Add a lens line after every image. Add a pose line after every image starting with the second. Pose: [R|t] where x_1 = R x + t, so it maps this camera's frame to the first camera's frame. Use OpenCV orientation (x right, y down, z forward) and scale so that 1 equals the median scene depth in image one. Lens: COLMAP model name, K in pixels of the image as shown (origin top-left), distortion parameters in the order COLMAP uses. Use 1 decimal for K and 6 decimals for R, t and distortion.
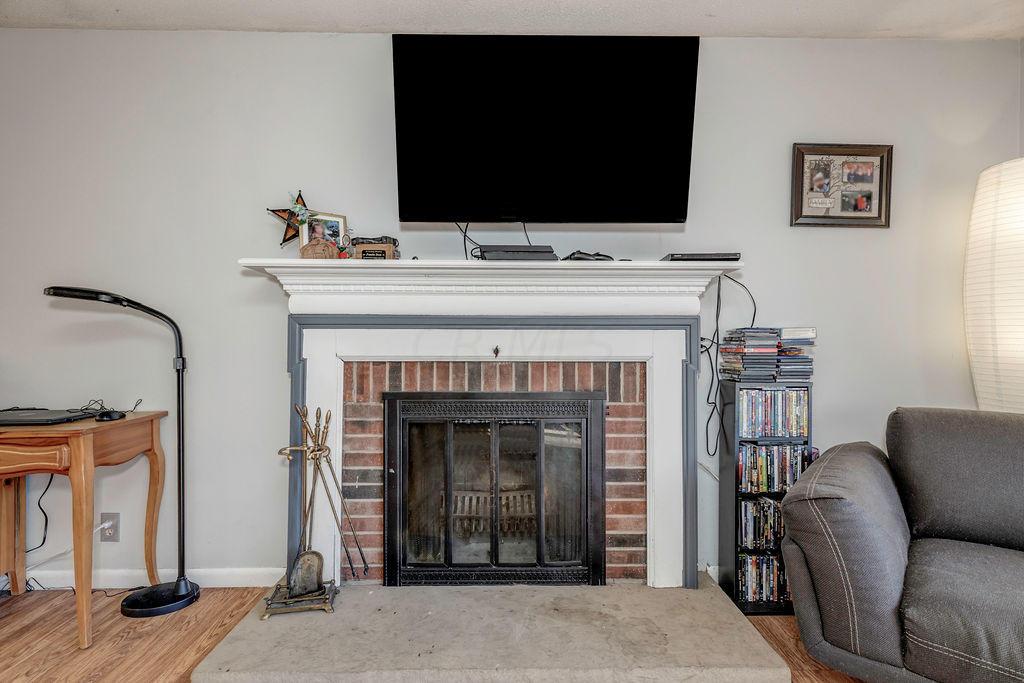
lens RADIAL K [[470.6, 0, 506.1], [0, 470.6, 344.0], [0, 0, 1]] dist [0.004766, -0.002089]
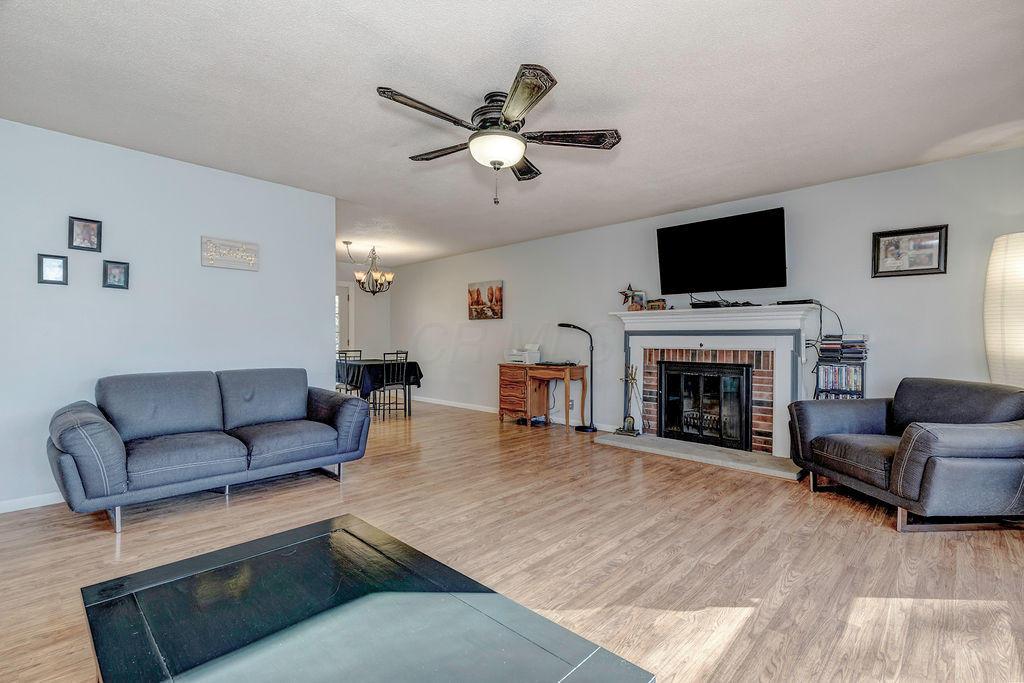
lens RADIAL K [[463.9, 0, 514.2], [0, 463.9, 334.0], [0, 0, 1]] dist [0.010899, -0.000301]
pose [[0.711968, -0.006310, -0.702183, 0.944768], [-0.010759, 0.999744, -0.019894, 0.015968], [0.702129, 0.021719, 0.711718, -1.324966]]
